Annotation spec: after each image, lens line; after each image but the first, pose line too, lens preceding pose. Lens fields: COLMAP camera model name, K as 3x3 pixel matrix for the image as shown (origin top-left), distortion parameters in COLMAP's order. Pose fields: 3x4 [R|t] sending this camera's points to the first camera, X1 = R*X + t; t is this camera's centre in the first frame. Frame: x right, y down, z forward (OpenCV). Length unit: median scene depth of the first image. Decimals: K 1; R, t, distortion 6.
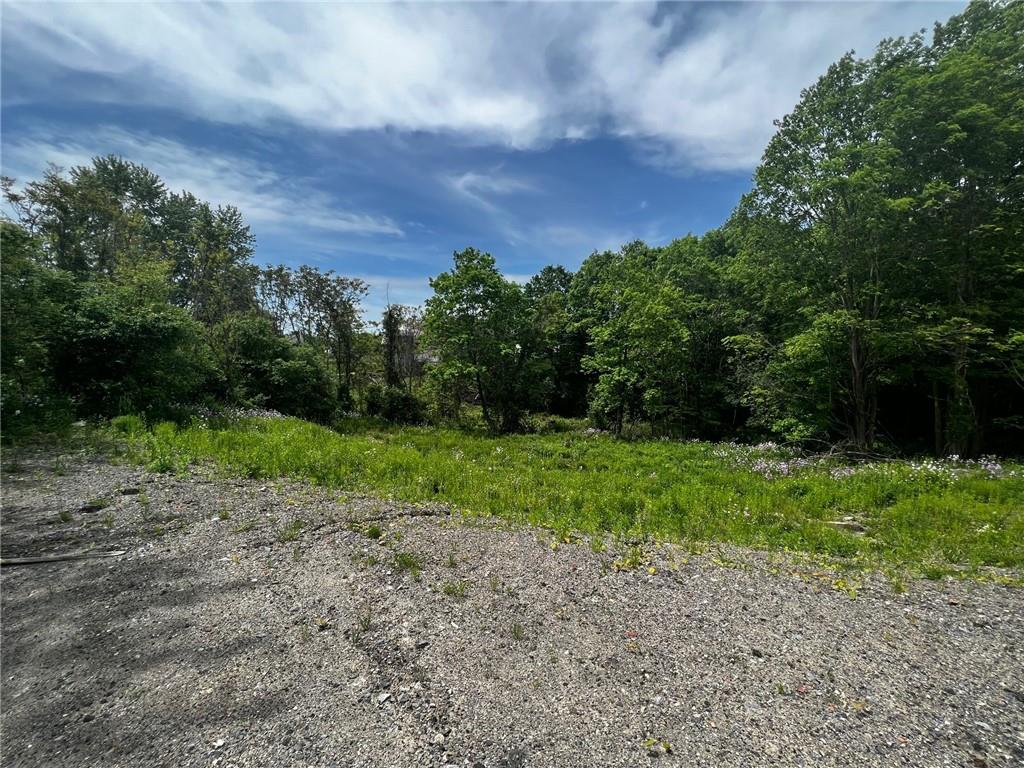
lens RADIAL K [[406.4, 0, 512.0], [0, 406.4, 384.0], [0, 0, 1]] dist [0.000467, 0.000179]
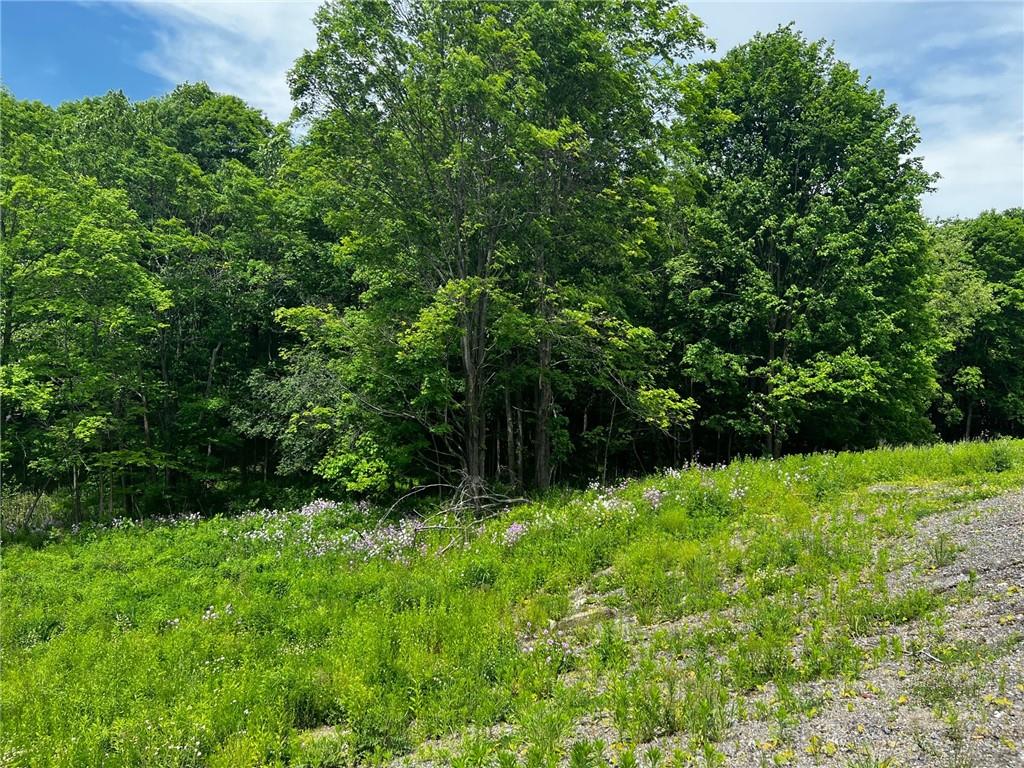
lens RADIAL K [[762.6, 0, 524.4], [0, 762.6, 385.0], [0, 0, 1]] dist [0.075340, -0.079359]
pose [[0.568391, -0.015945, 0.822604, -0.081711], [0.031077, 0.999515, -0.002099, -0.005249], [-0.822171, 0.026757, 0.568611, 0.137375]]
